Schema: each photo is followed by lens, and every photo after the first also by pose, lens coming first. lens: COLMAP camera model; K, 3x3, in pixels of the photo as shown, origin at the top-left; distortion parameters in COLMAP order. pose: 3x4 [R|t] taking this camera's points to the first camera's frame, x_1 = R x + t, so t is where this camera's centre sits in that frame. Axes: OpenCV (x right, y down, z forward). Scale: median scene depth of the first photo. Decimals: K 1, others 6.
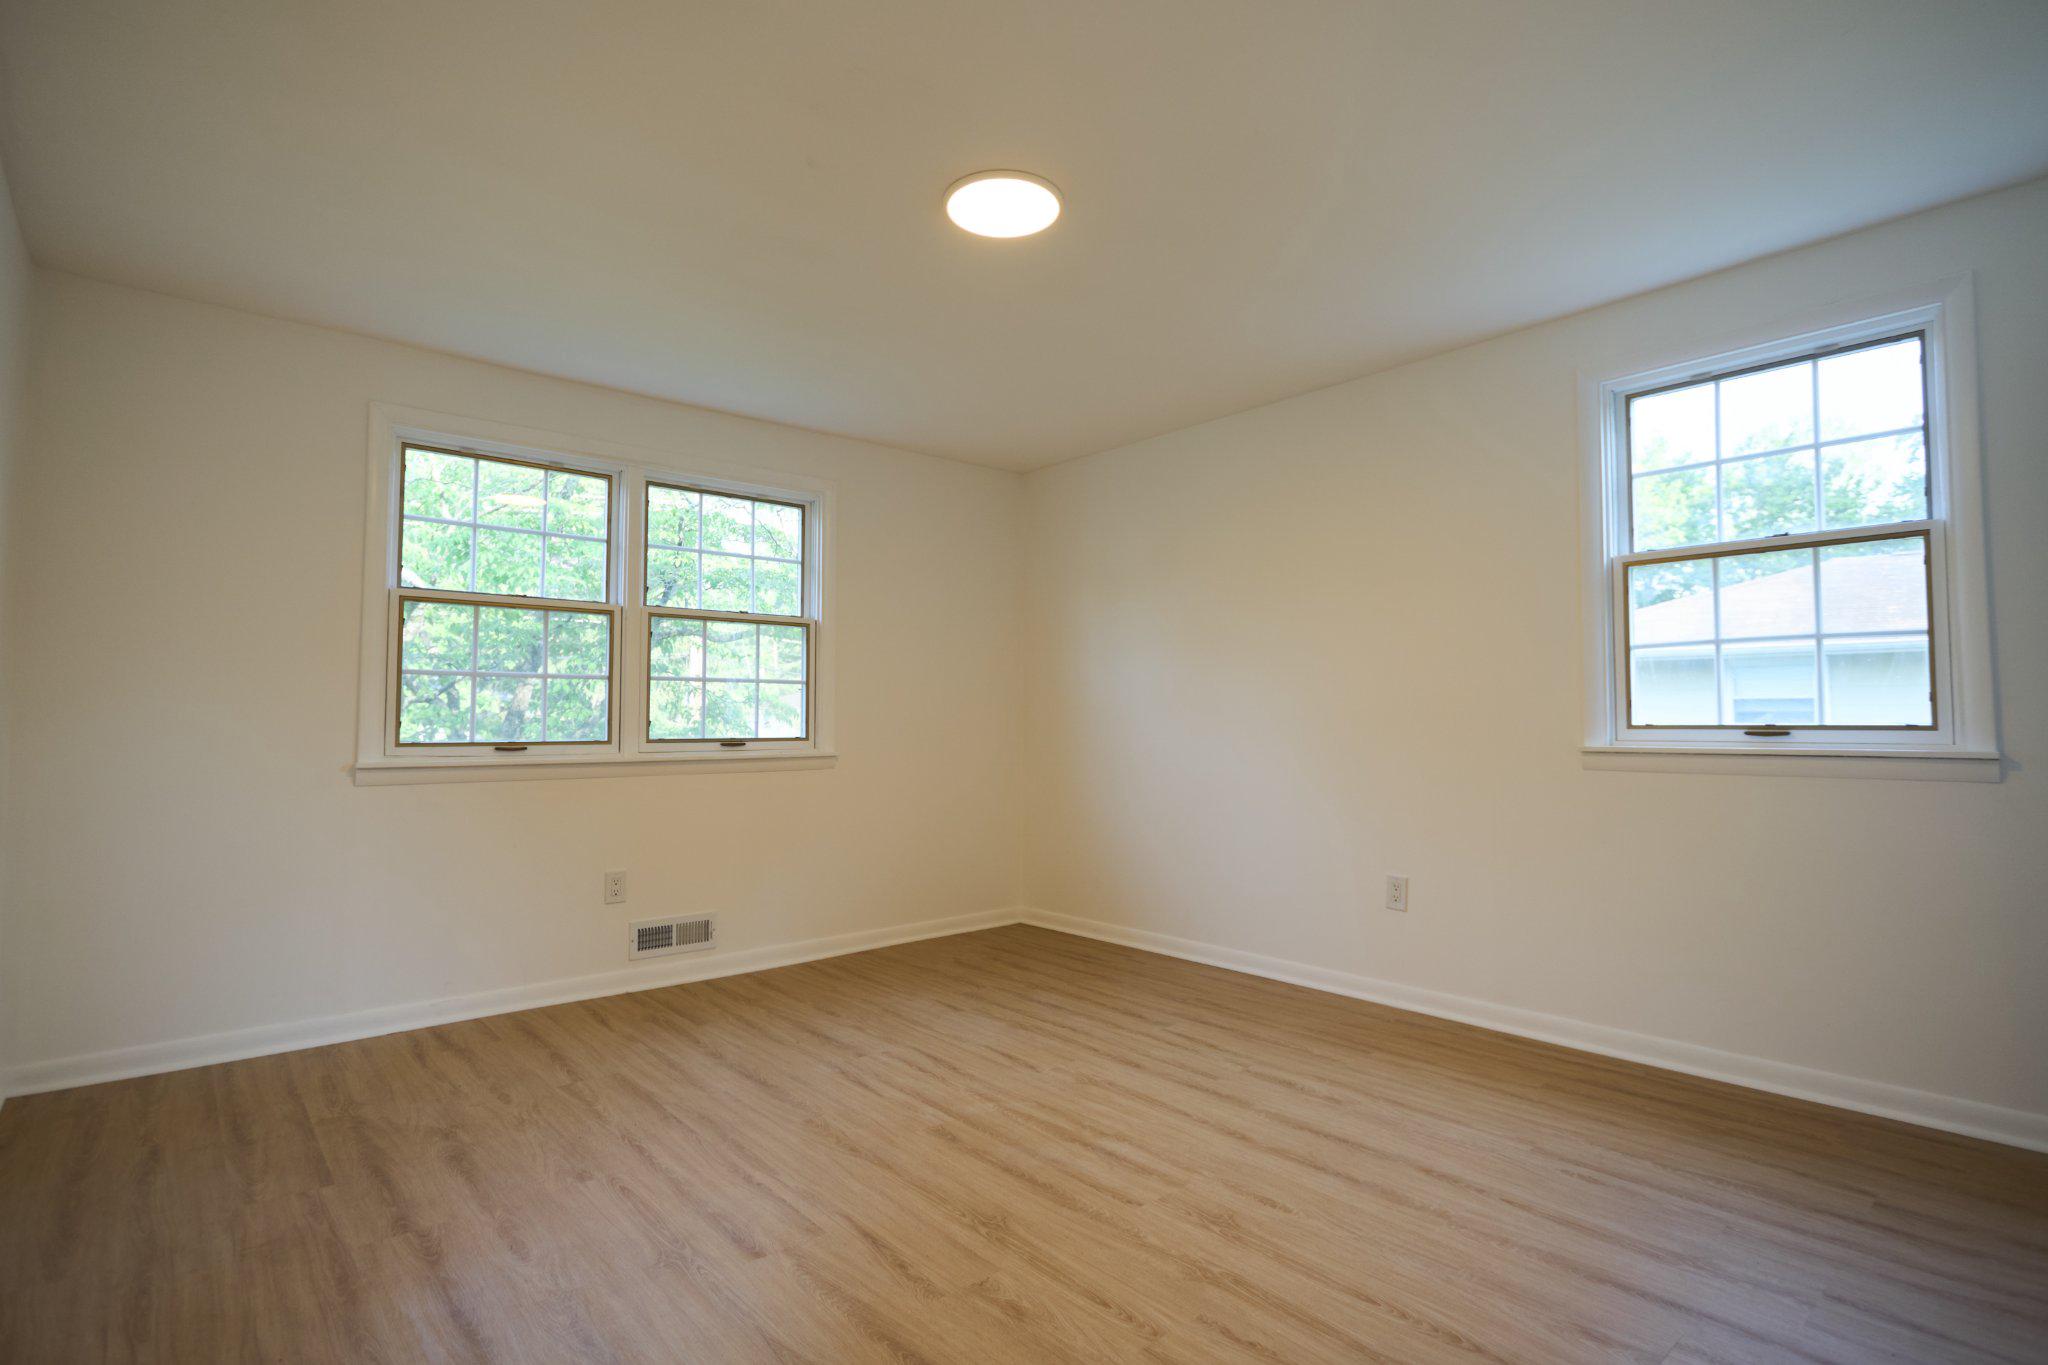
lens RADIAL K [[1005.7, 0, 1027.9], [0, 1005.7, 674.6], [0, 0, 1]] dist [-0.001774, -0.000895]
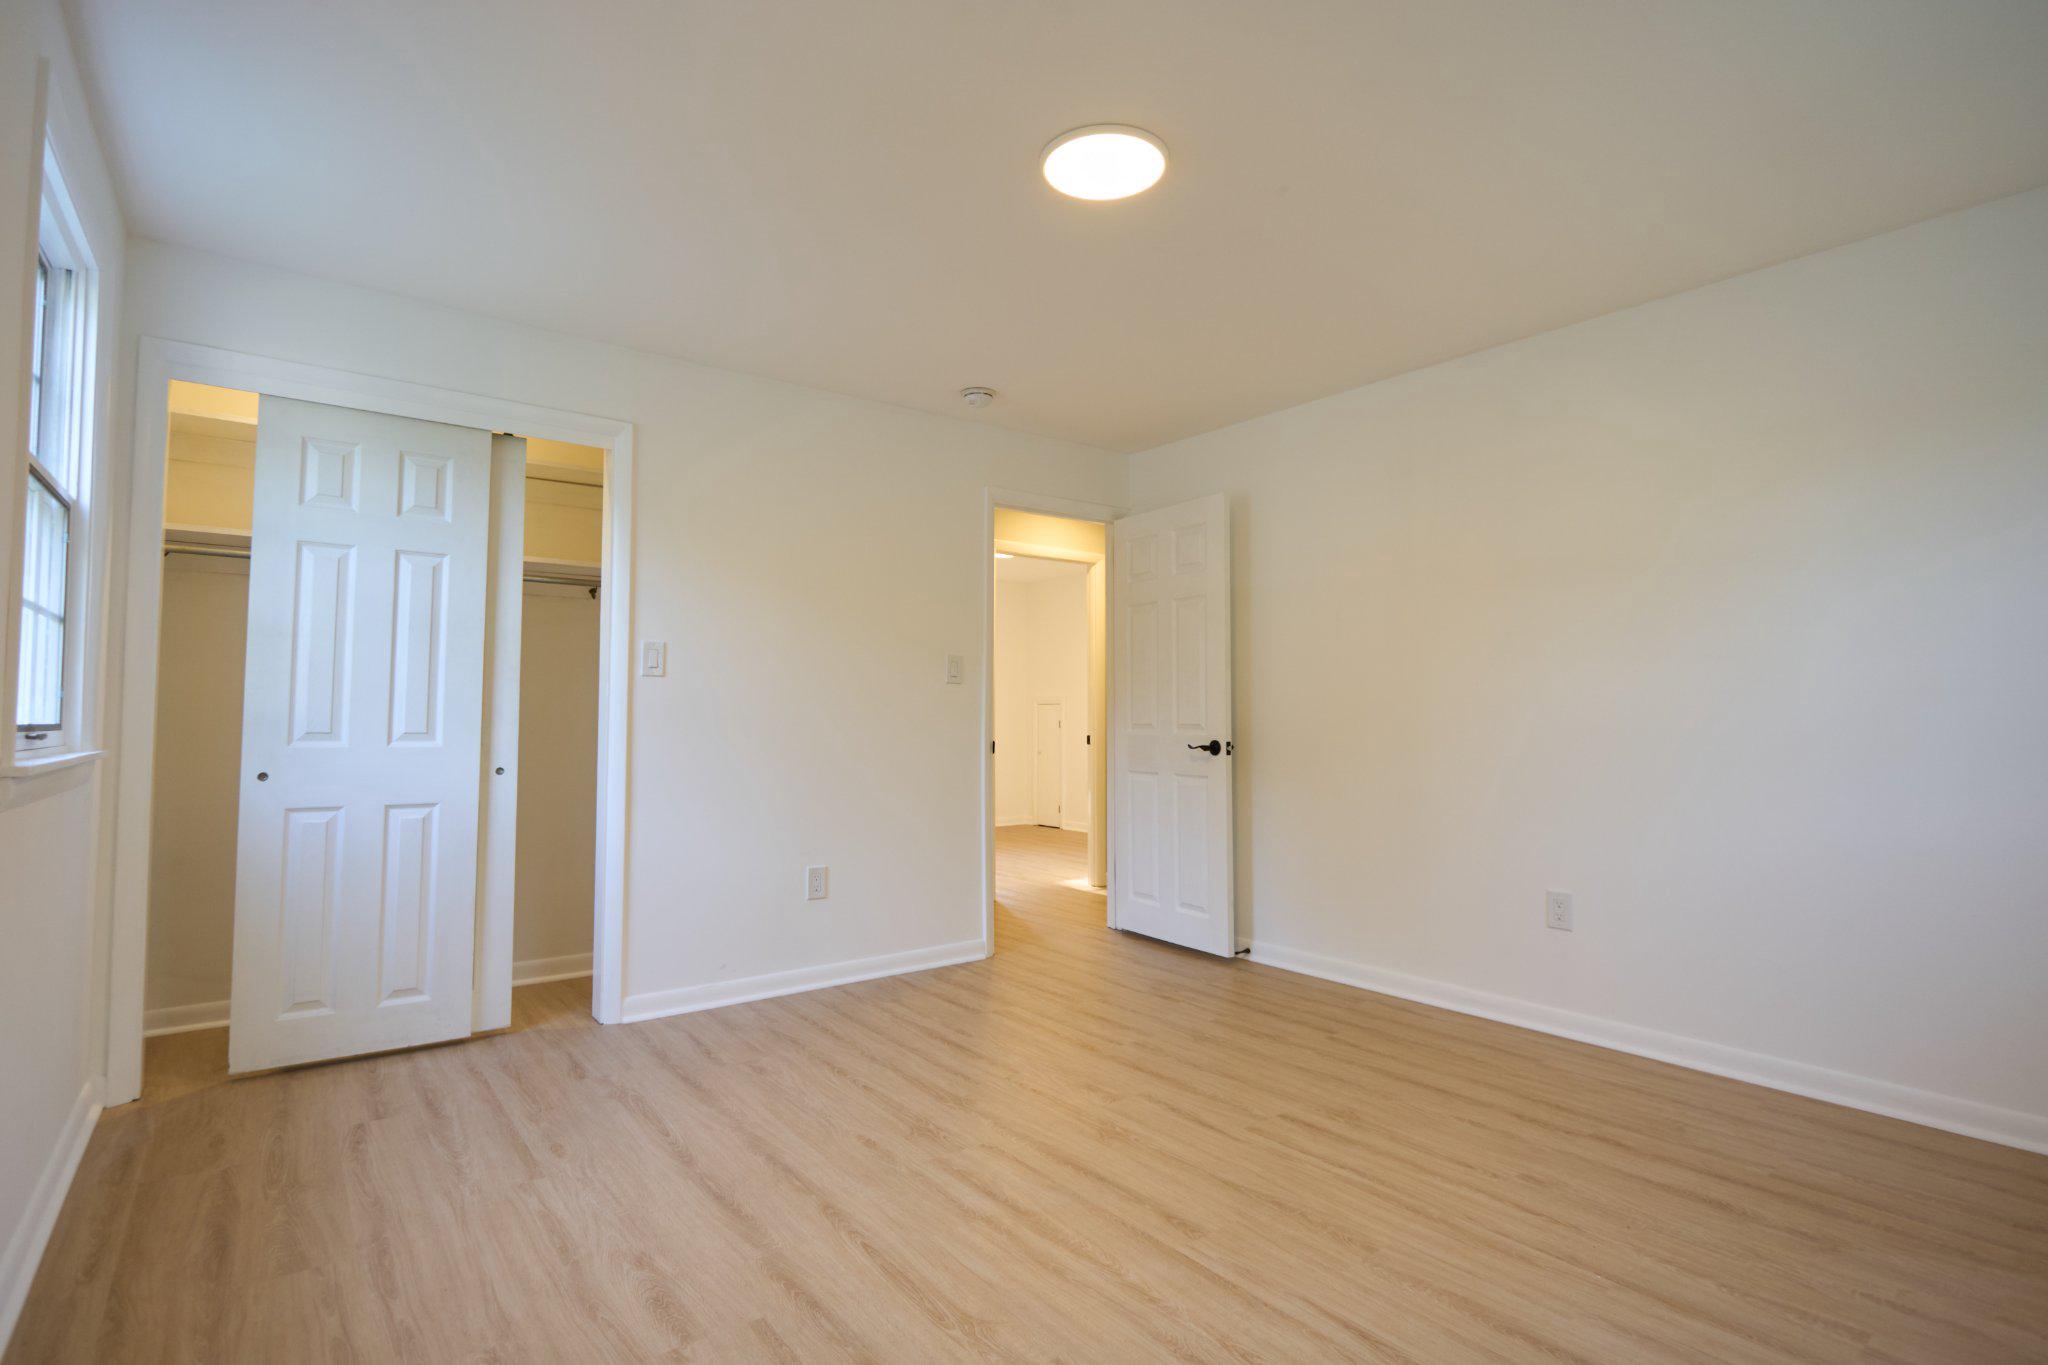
lens RADIAL K [[1005.7, 0, 1027.9], [0, 1005.7, 674.6], [0, 0, 1]] dist [-0.001774, -0.000895]
pose [[-0.997959, 0.004857, 0.063676, -0.012936], [-0.001029, 0.995751, -0.092083, 0.091381], [-0.063852, -0.091961, -0.993713, 1.943996]]
